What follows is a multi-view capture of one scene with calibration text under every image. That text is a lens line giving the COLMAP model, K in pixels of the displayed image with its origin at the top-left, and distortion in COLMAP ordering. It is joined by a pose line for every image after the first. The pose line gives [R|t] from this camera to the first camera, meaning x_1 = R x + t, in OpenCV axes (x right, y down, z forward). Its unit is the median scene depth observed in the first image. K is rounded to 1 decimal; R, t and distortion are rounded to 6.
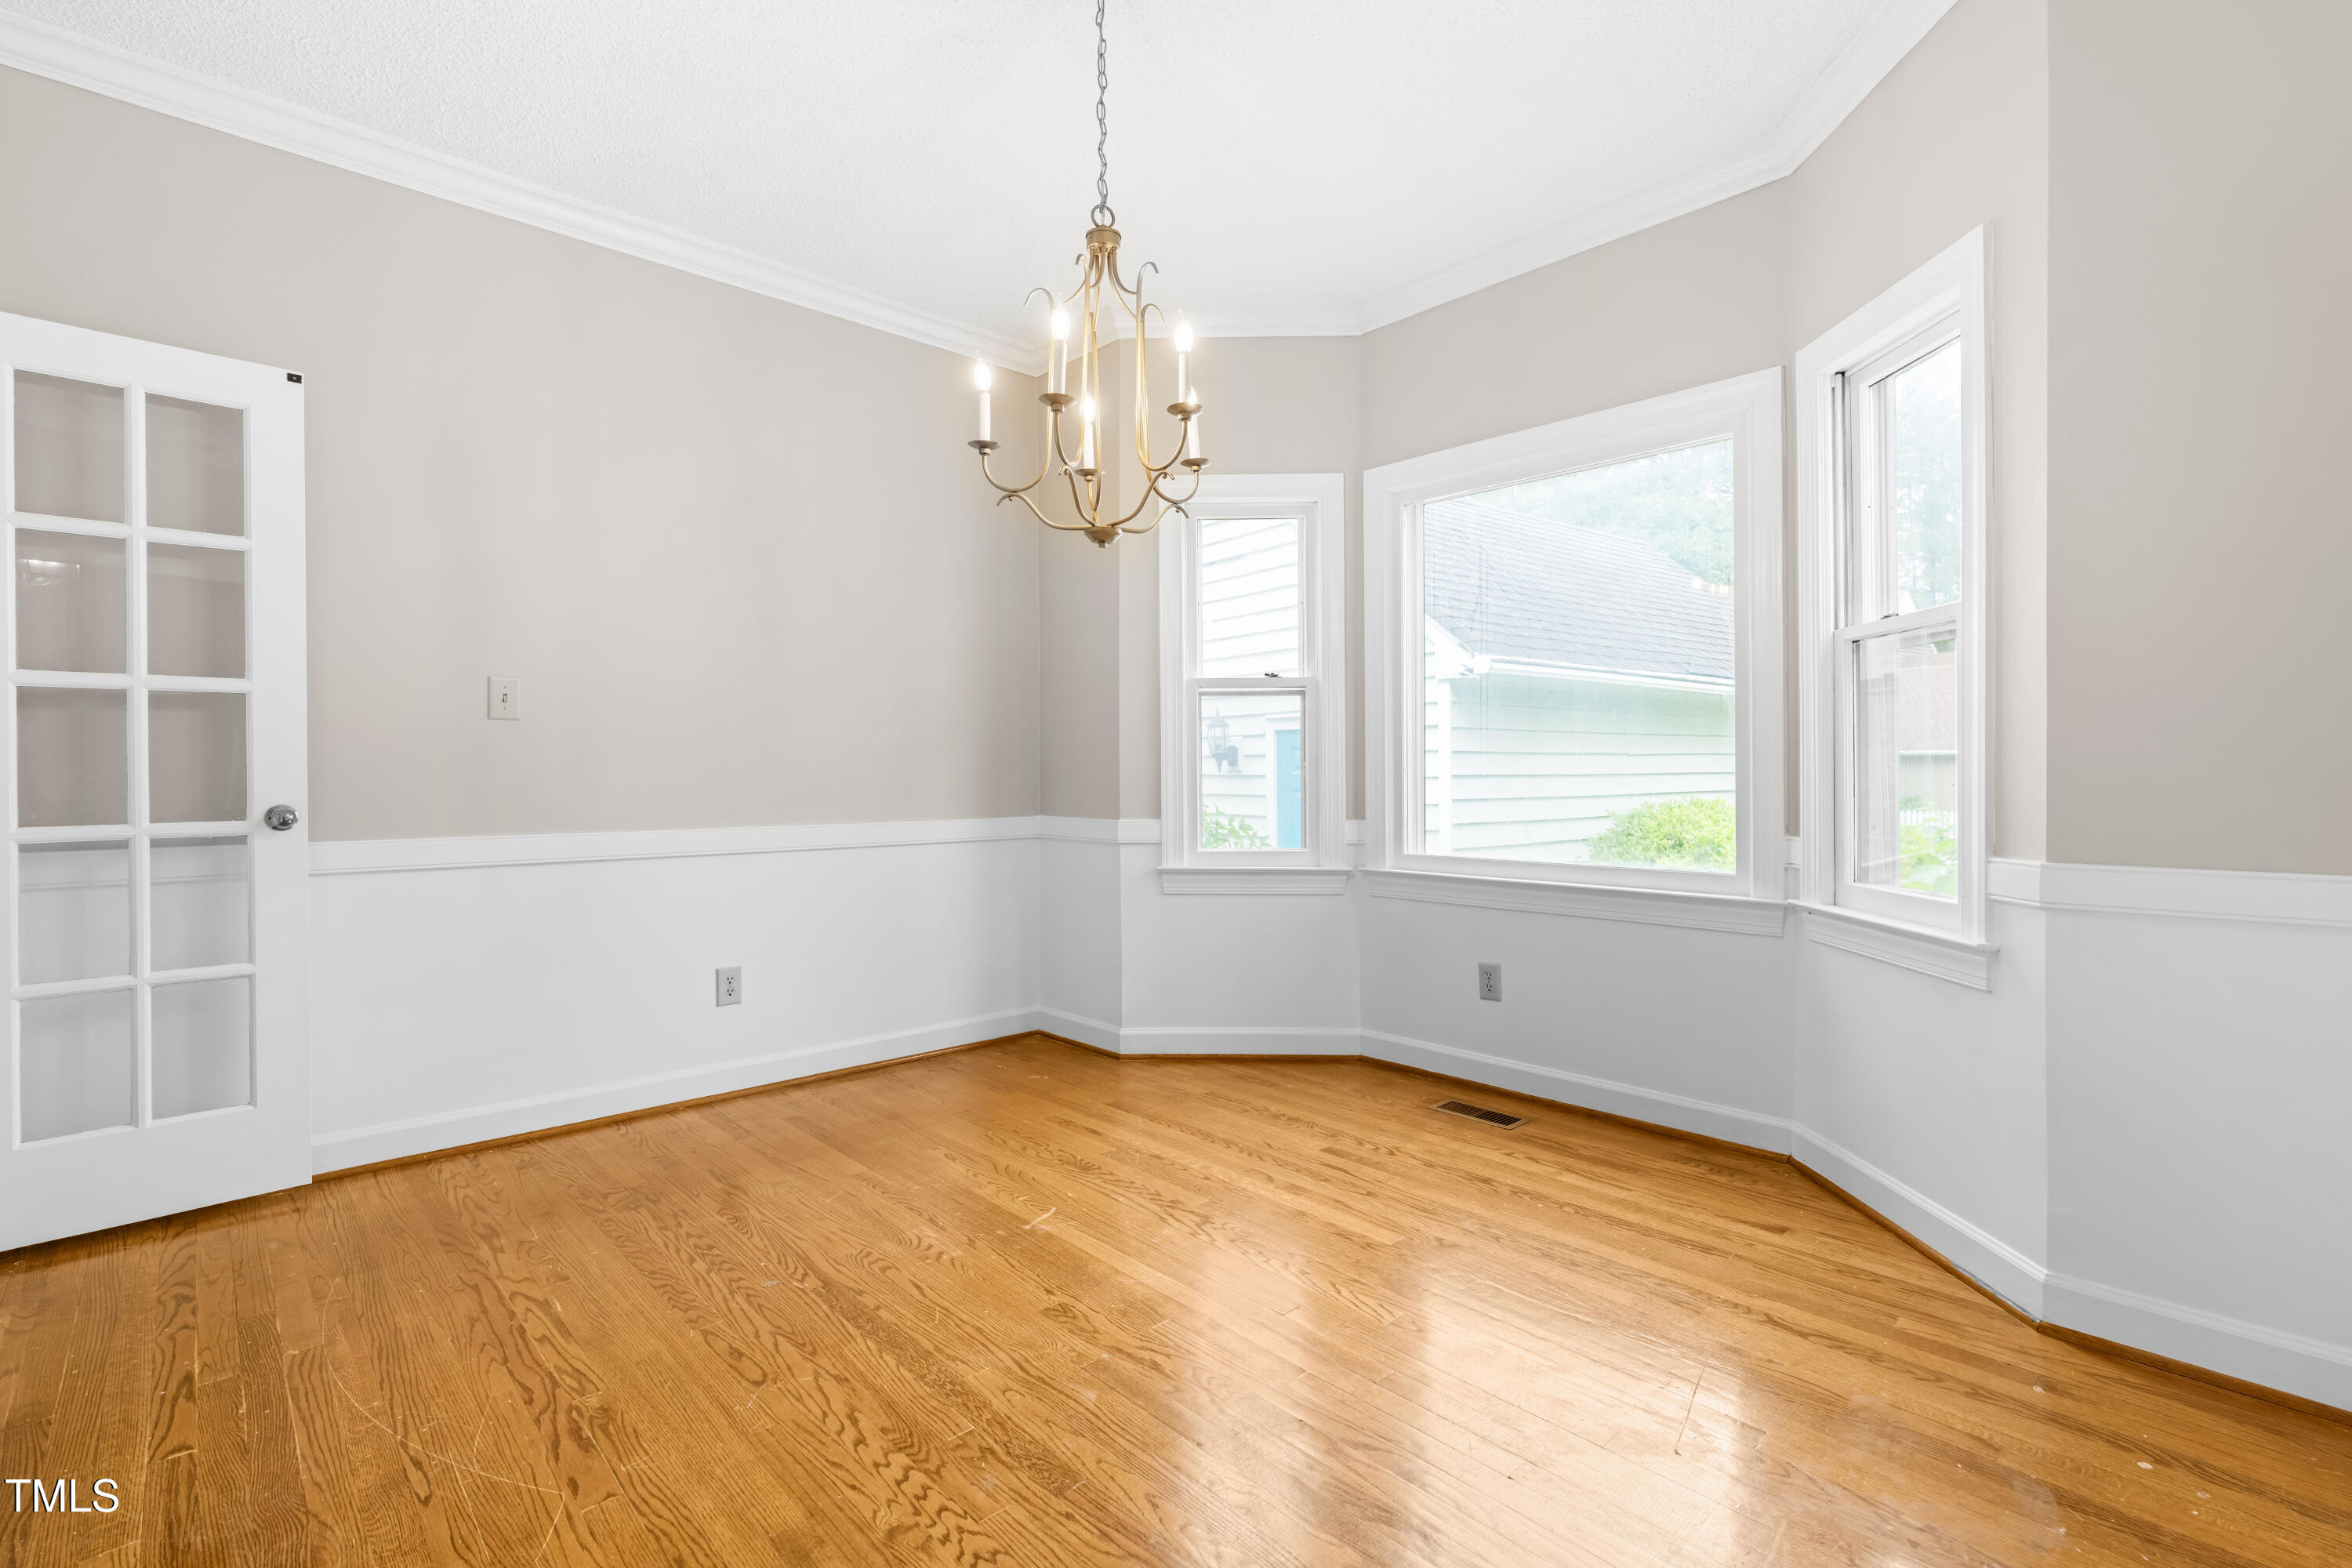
lens RADIAL K [[1057.1, 0, 1174.5], [0, 1057.1, 777.1], [0, 0, 1]] dist [-0.015703, -0.000334]
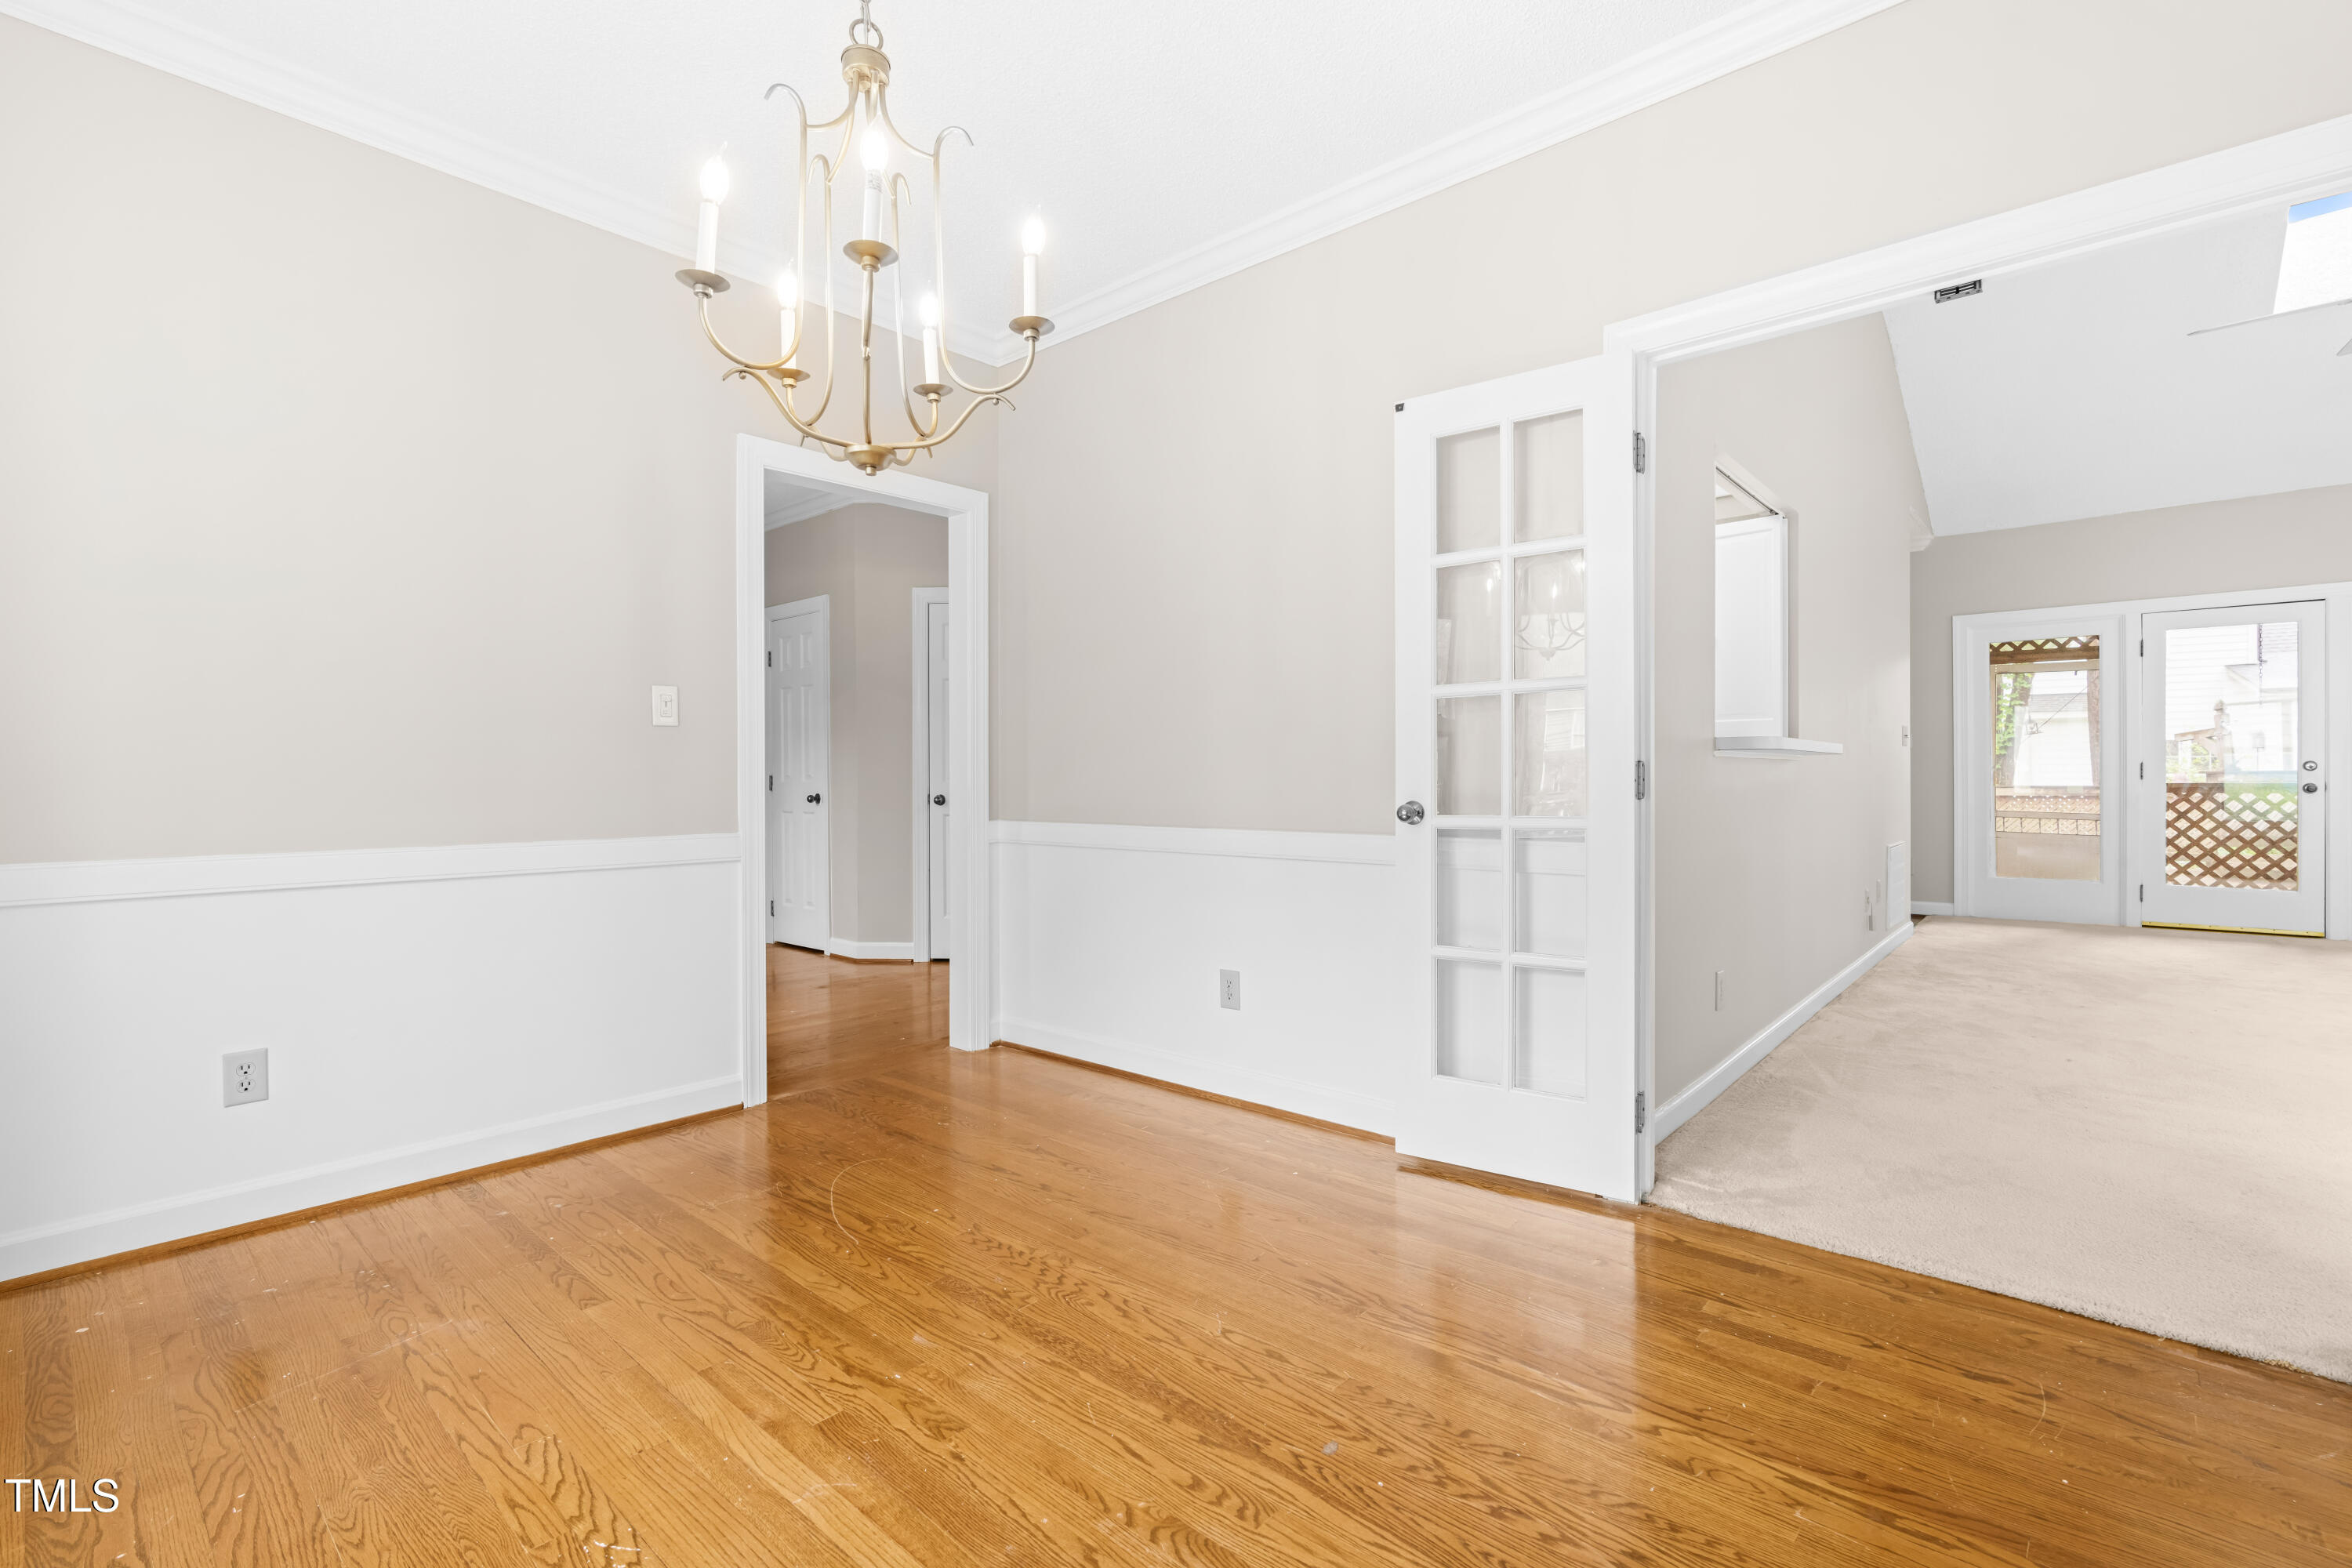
lens RADIAL K [[1057.1, 0, 1188.7], [0, 1057.1, 778.9], [0, 0, 1]] dist [-0.015703, -0.000334]
pose [[-0.994654, 0.008467, -0.102916, -0.239361], [0.007862, 0.999949, 0.006291, -0.005730], [0.102964, 0.005448, -0.994670, 2.000456]]
